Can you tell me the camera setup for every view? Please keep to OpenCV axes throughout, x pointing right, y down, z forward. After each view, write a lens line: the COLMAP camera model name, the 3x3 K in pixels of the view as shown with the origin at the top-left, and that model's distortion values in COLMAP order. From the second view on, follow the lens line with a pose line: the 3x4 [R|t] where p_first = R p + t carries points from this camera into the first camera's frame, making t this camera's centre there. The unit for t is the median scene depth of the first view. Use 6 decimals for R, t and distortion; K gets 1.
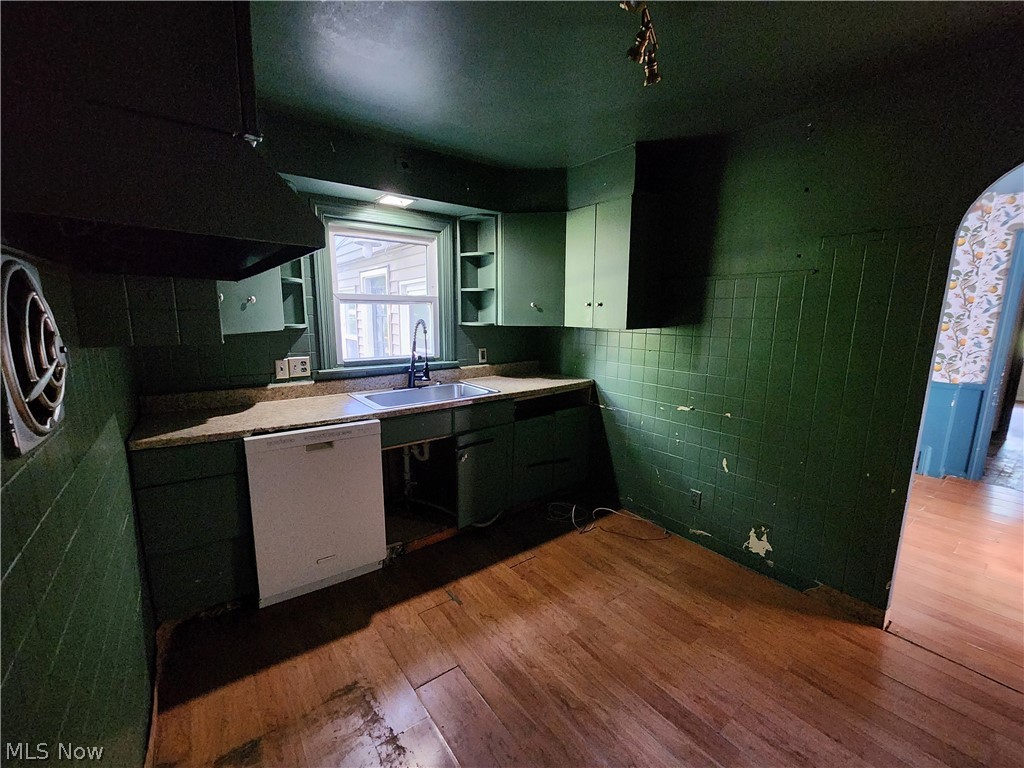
lens RADIAL K [[420.5, 0, 513.4], [0, 420.5, 384.1], [0, 0, 1]] dist [-0.002102, -0.000083]
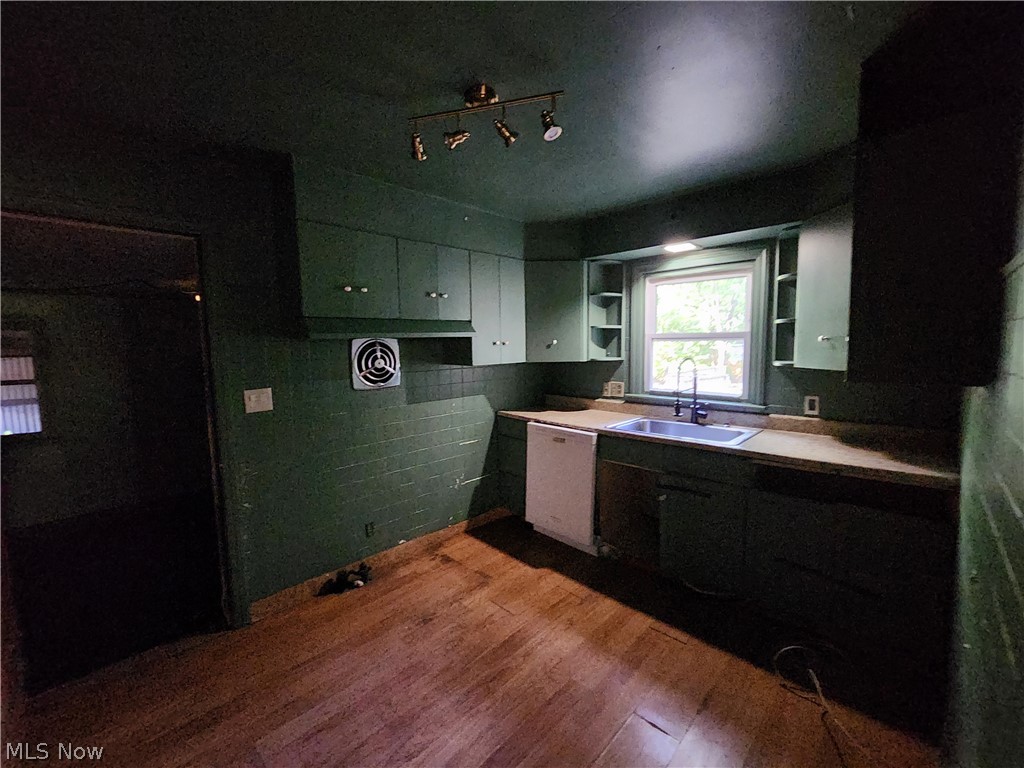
lens RADIAL K [[420.5, 0, 516.5], [0, 420.5, 383.5], [0, 0, 1]] dist [-0.002102, -0.000083]
pose [[0.161331, 0.083093, -0.983396, 0.748591], [-0.158909, 0.985634, 0.057213, -0.084630], [0.974023, 0.147040, 0.172218, 0.452048]]
